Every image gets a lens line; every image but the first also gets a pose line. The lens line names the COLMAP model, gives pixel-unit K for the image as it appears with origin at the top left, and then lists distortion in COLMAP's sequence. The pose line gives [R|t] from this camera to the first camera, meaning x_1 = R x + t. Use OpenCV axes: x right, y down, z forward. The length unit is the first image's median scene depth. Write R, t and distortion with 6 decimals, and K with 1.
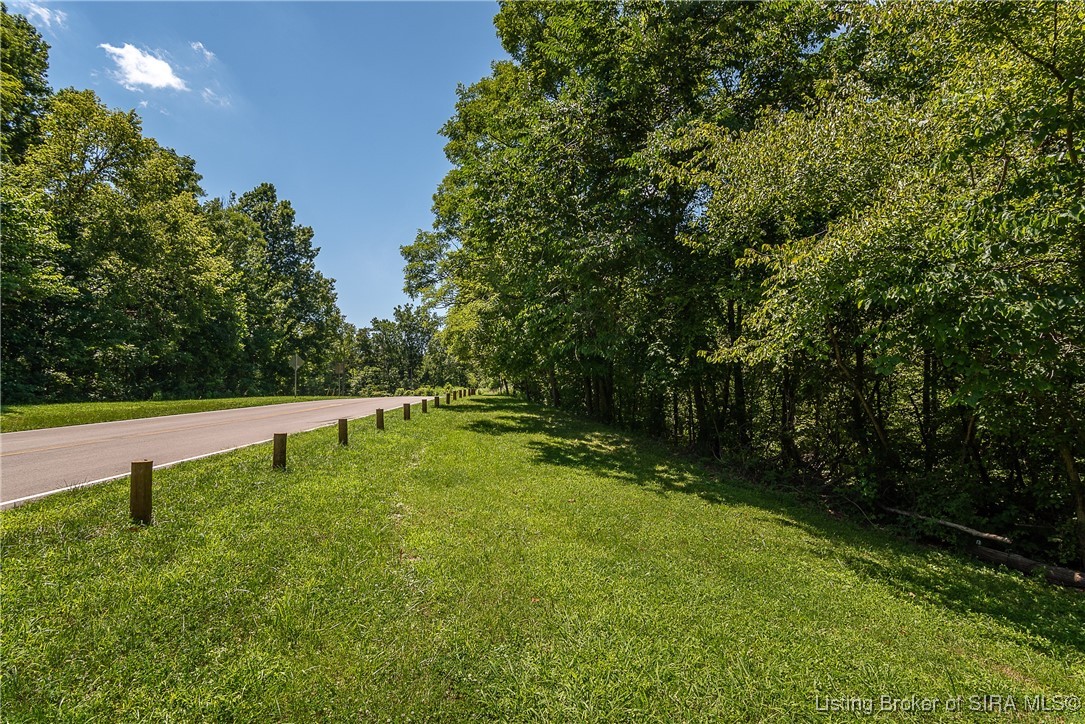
lens RADIAL K [[491.8, 0, 541.4], [0, 491.8, 383.3], [0, 0, 1]] dist [-0.000450, -0.000038]
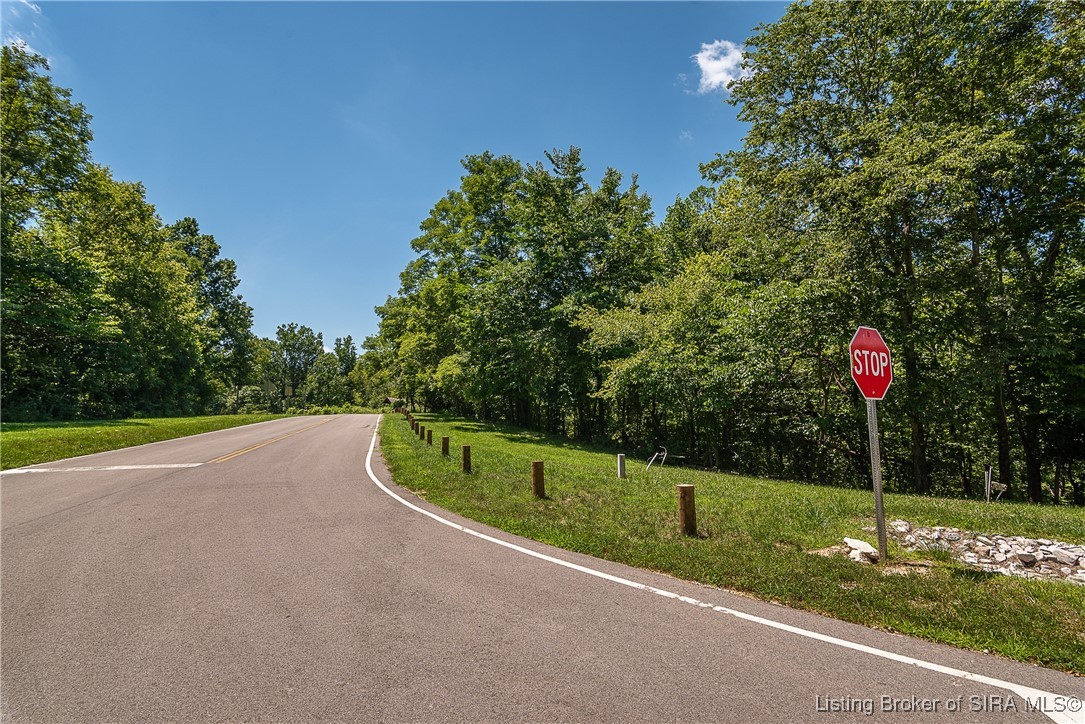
lens RADIAL K [[482.2, 0, 538.4], [0, 482.2, 360.0], [0, 0, 1]] dist [-0.000409, -0.000093]
pose [[0.967784, 0.019373, 0.251037, -0.148634], [0.002305, 0.996312, -0.085776, -0.004938], [-0.251773, 0.083592, 0.964169, -0.368091]]
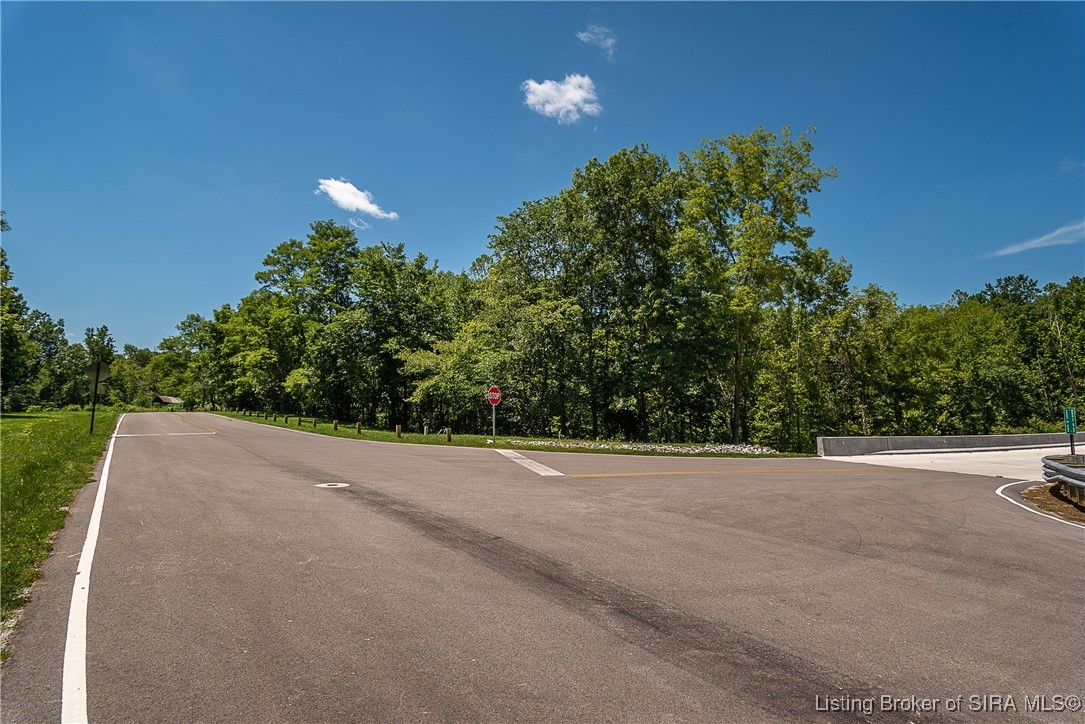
lens RADIAL K [[482.2, 0, 538.4], [0, 482.2, 360.0], [0, 0, 1]] dist [-0.000409, -0.000093]
pose [[0.771698, 0.067038, 0.632446, -0.388964], [-0.010845, 0.995672, -0.092306, -0.006035], [-0.635896, 0.064373, 0.769085, -0.815337]]
